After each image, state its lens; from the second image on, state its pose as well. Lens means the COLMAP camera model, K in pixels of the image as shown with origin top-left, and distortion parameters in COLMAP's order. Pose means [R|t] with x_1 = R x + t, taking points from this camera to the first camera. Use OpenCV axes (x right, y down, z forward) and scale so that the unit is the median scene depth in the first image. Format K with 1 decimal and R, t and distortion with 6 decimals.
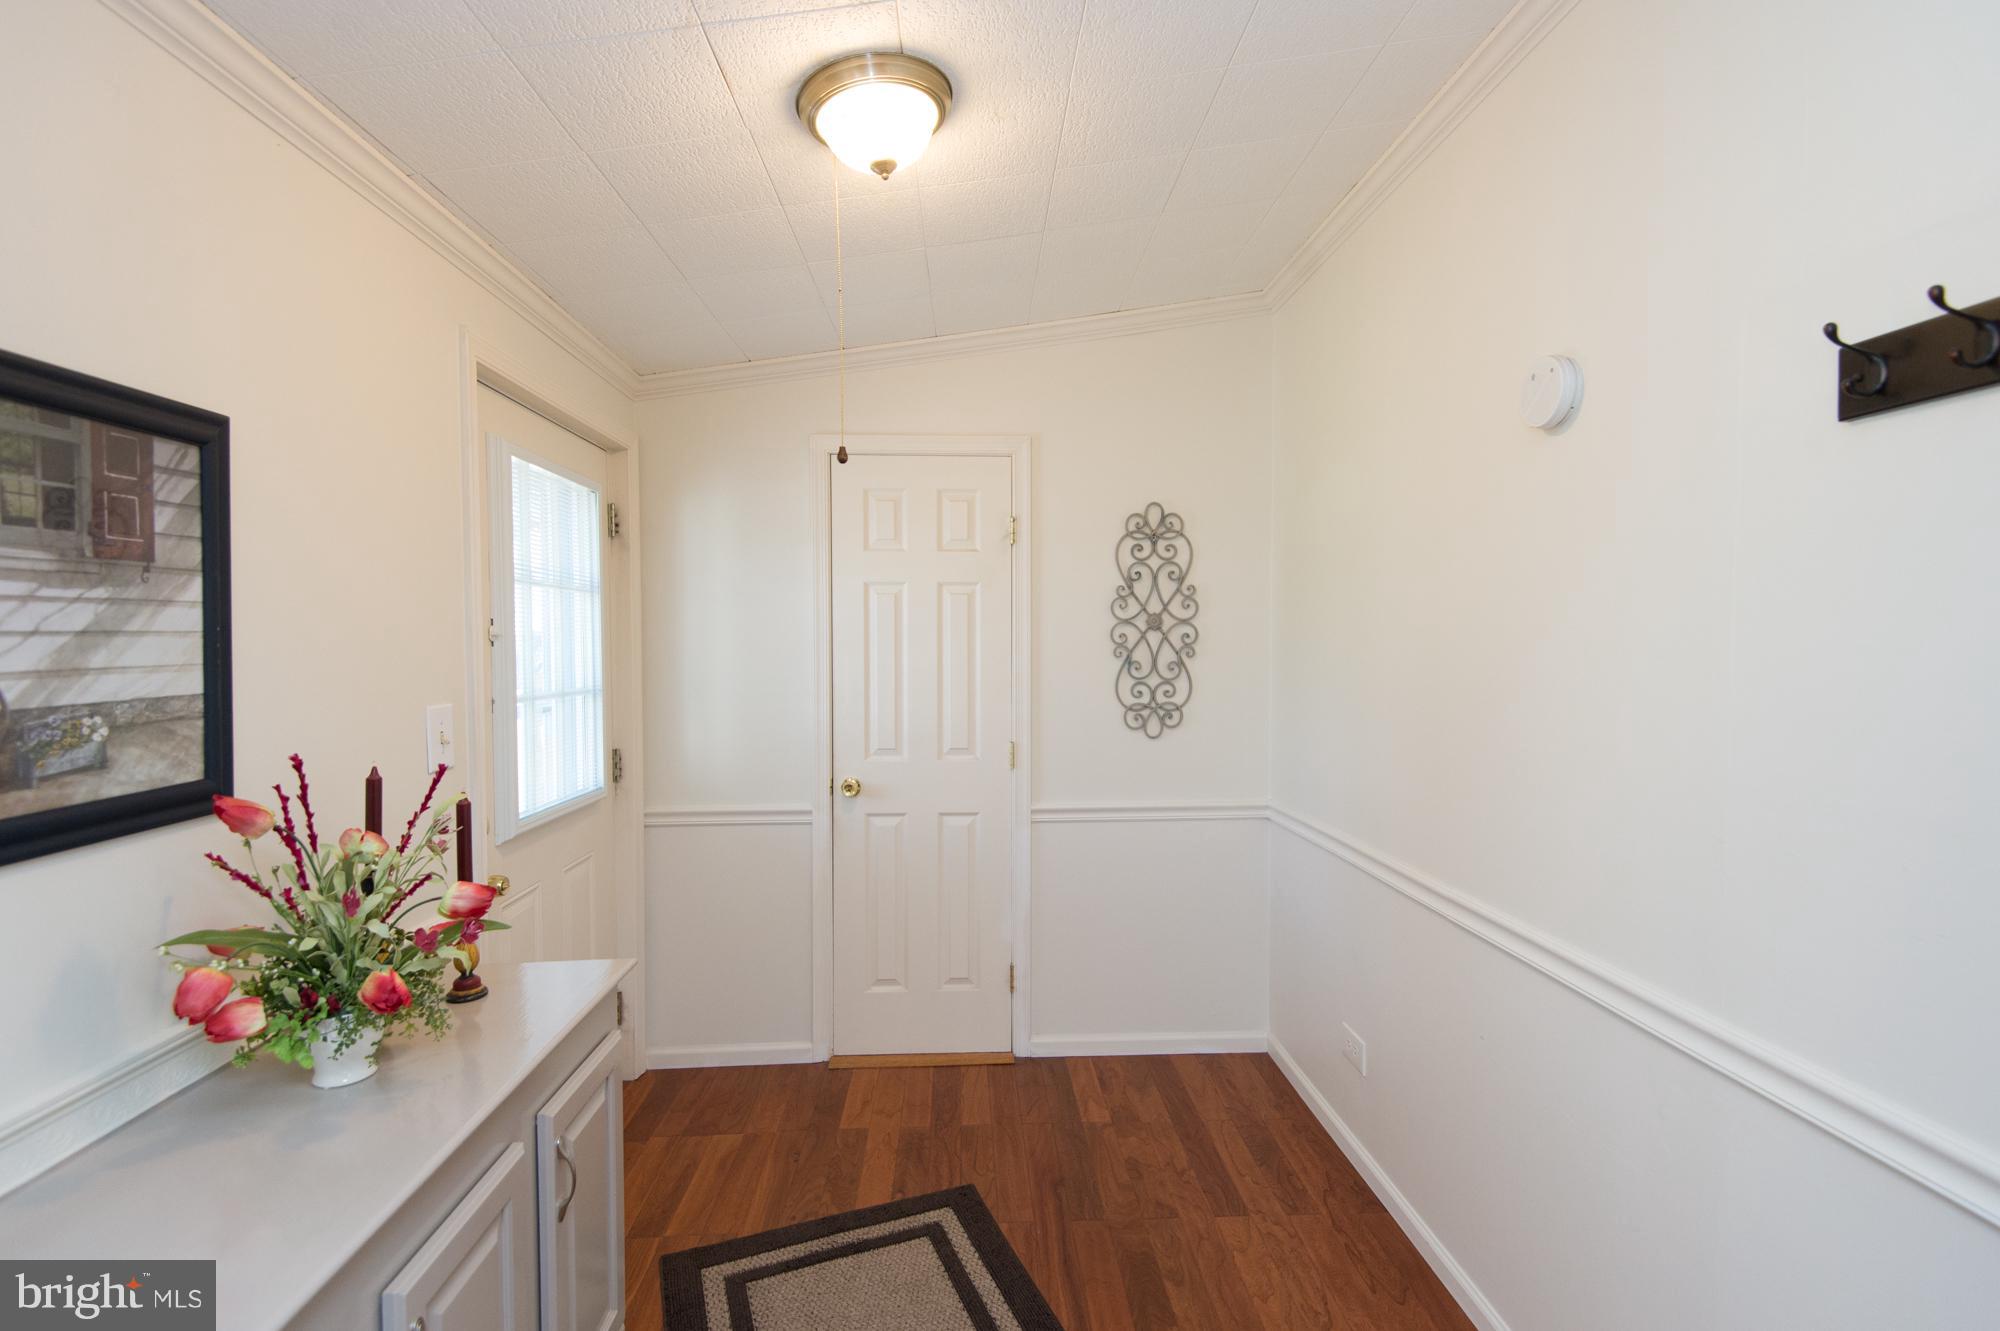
lens RADIAL K [[907.1, 0, 1001.9], [0, 907.1, 658.2], [0, 0, 1]] dist [0.021212, -0.010099]
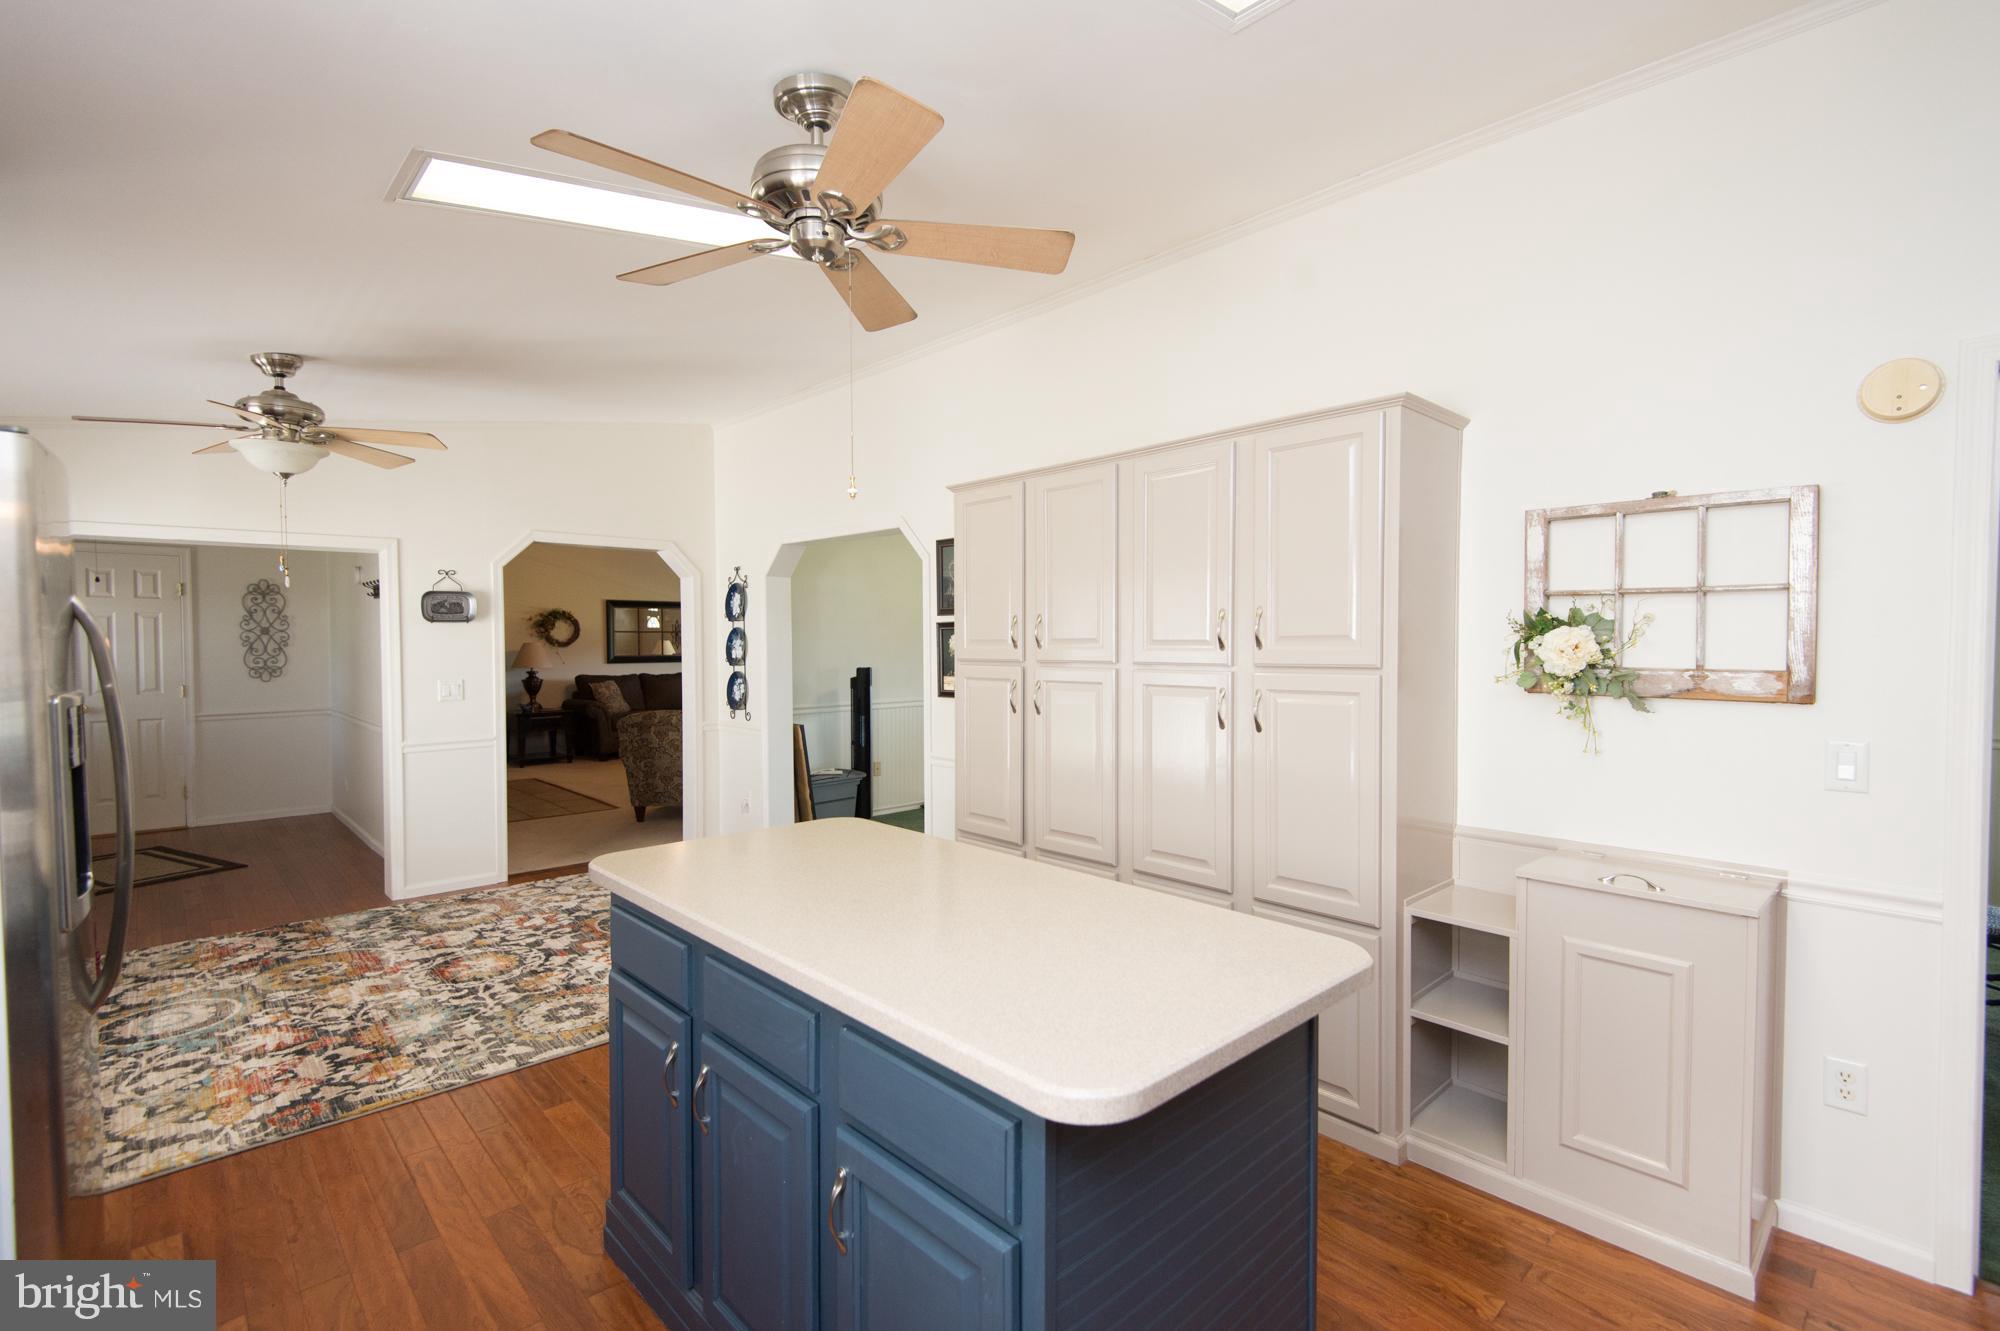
lens RADIAL K [[907.1, 0, 998.0], [0, 907.1, 672.0], [0, 0, 1]] dist [0.021212, -0.010099]
pose [[0.765435, -0.018813, 0.643238, 0.239049], [0.009278, 0.999791, 0.018201, 0.098286], [-0.643446, -0.007963, 0.765450, -4.963825]]
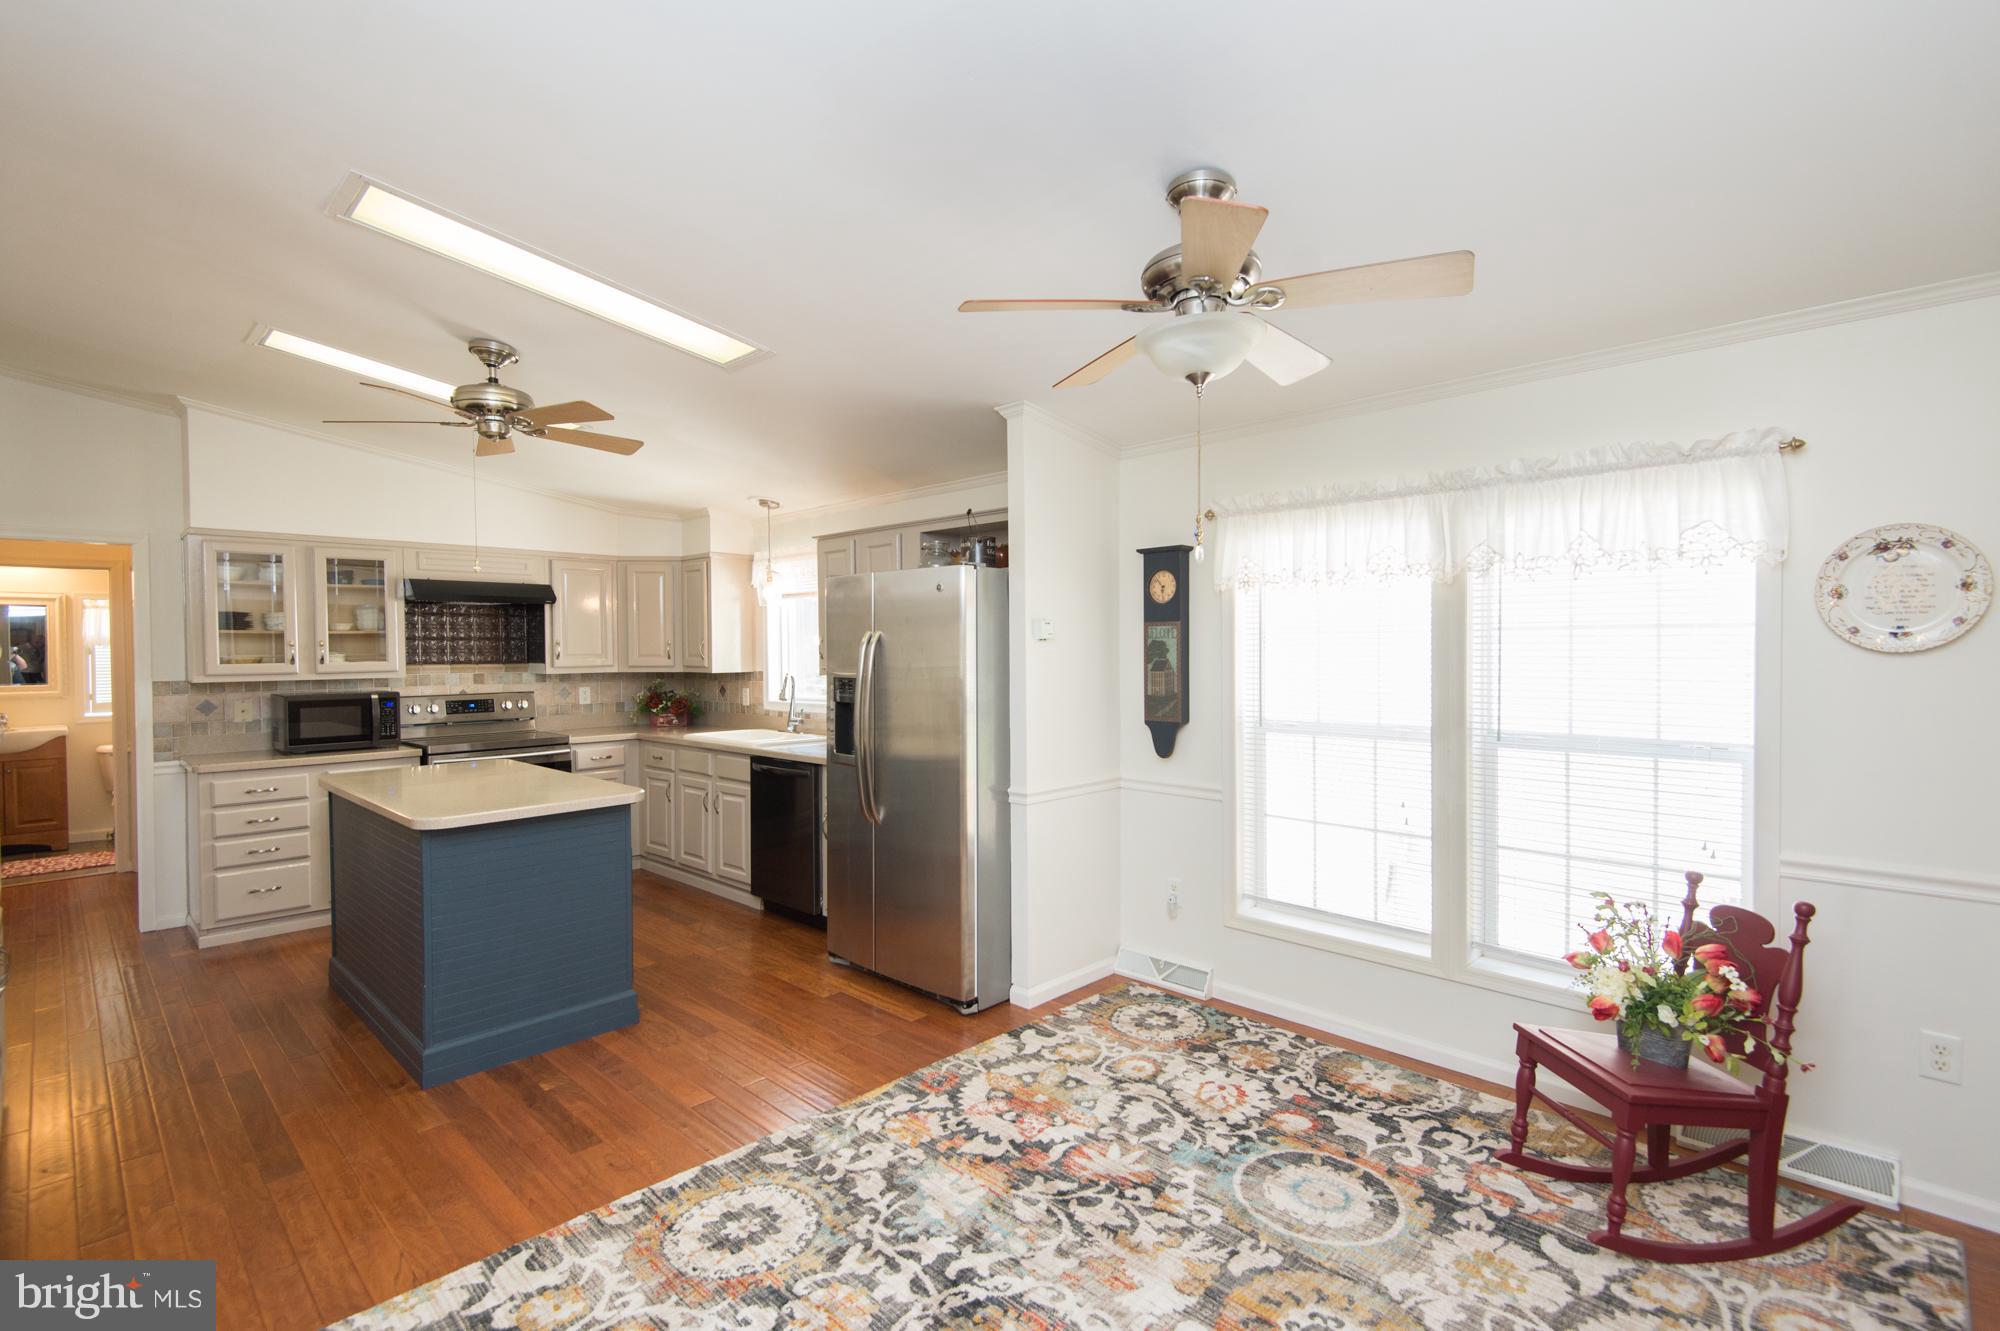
lens RADIAL K [[907.1, 0, 1006.7], [0, 907.1, 673.3], [0, 0, 1]] dist [0.021212, -0.010099]
pose [[-0.728475, 0.033807, -0.684238, 1.820508], [0.000626, 0.998814, 0.048683, -0.011469], [0.685072, 0.035035, -0.727632, -0.391213]]
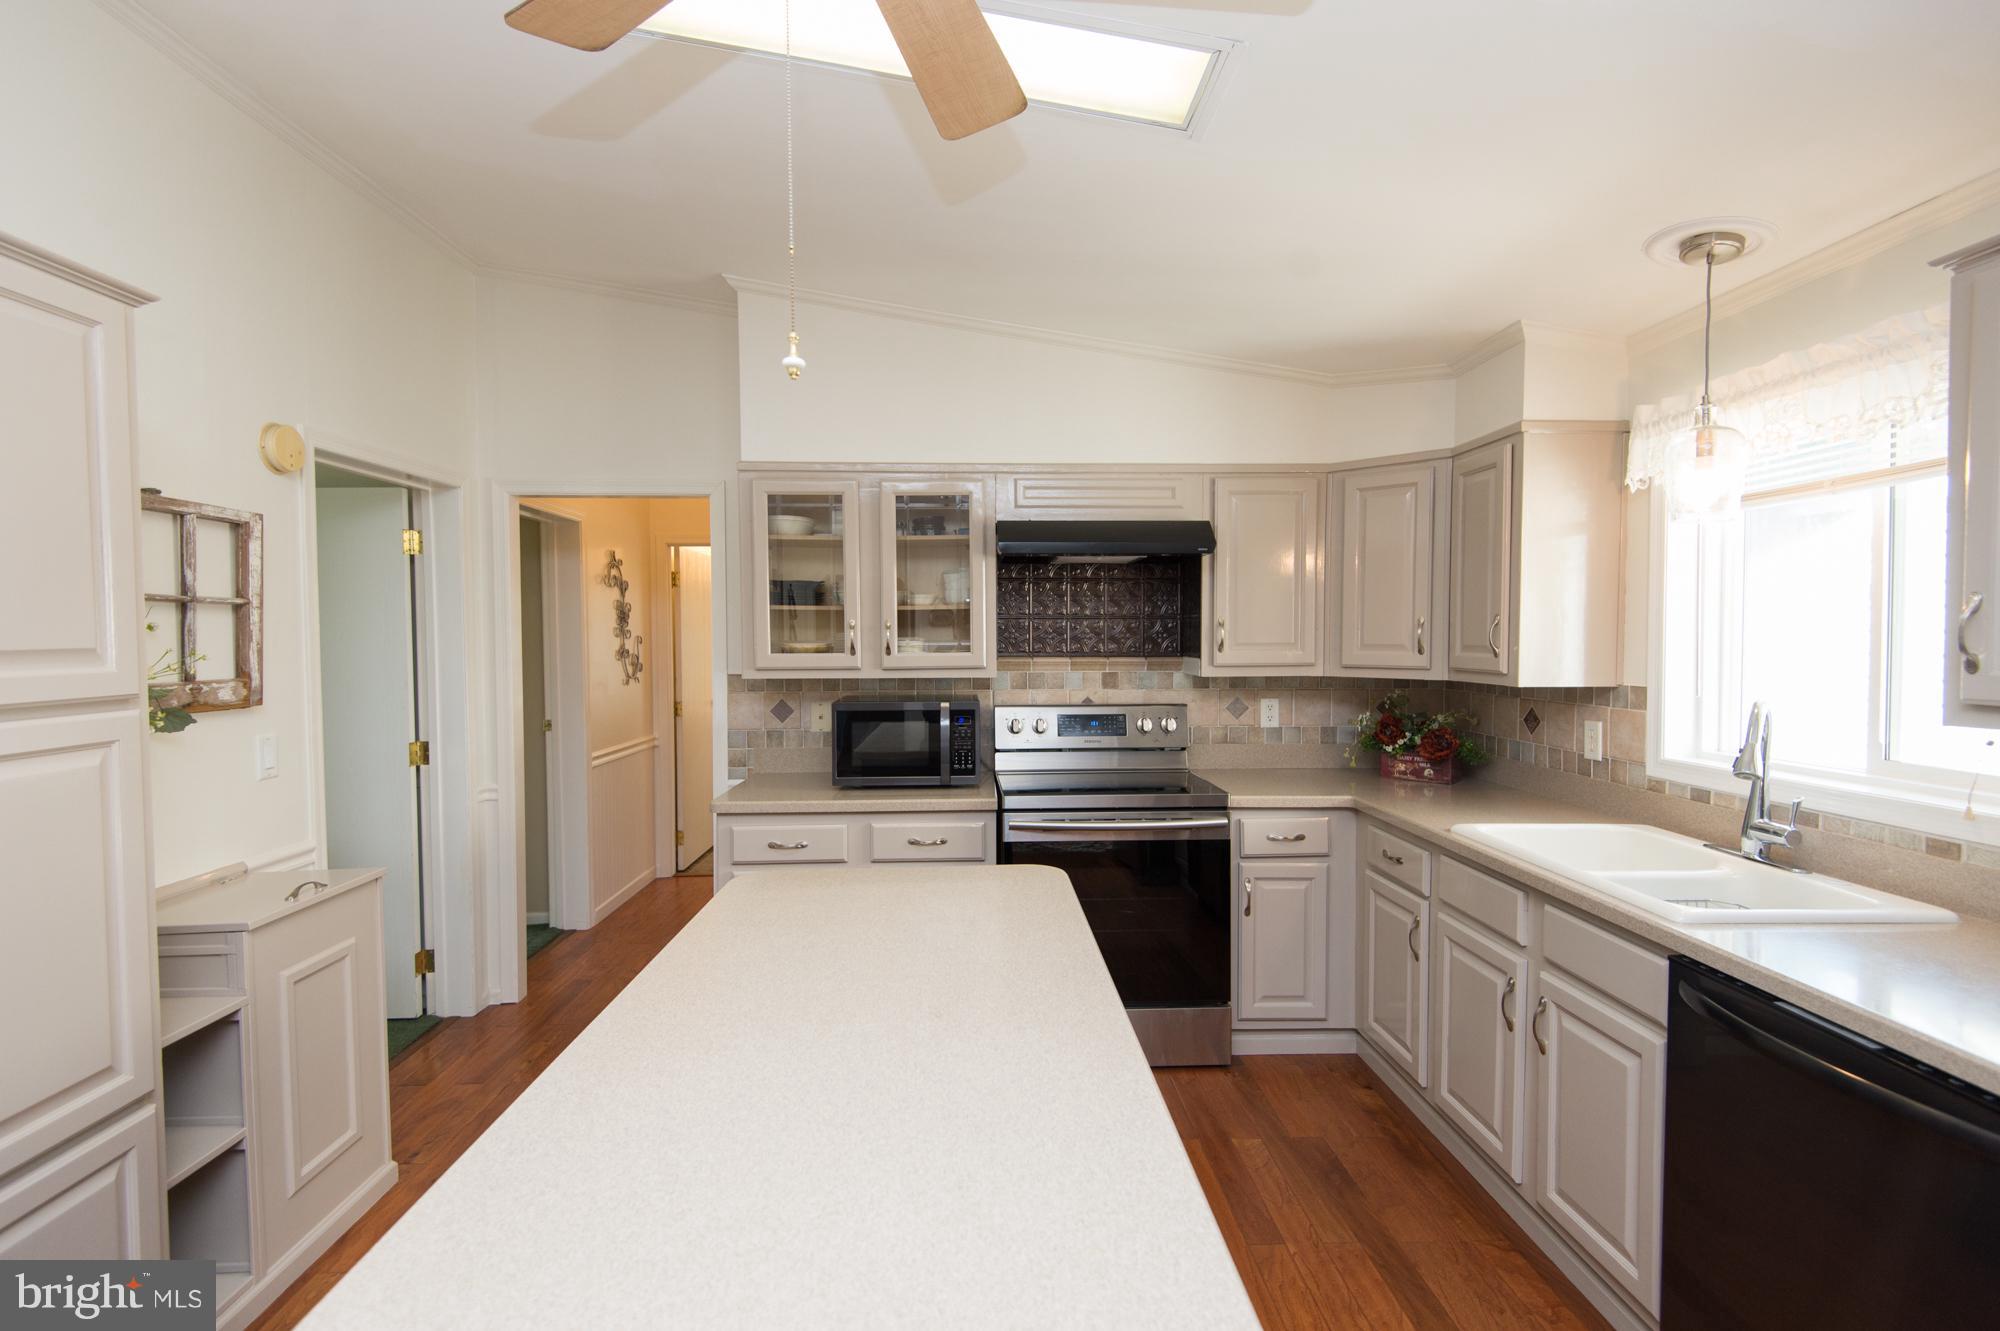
lens RADIAL K [[907.1, 0, 1008.4], [0, 907.1, 663.9], [0, 0, 1]] dist [0.021212, -0.010099]
pose [[-0.999841, 0.012809, 0.012432, 0.880489], [0.013428, 0.998606, 0.051043, 0.035221], [-0.011761, 0.051202, -0.998619, -2.717981]]
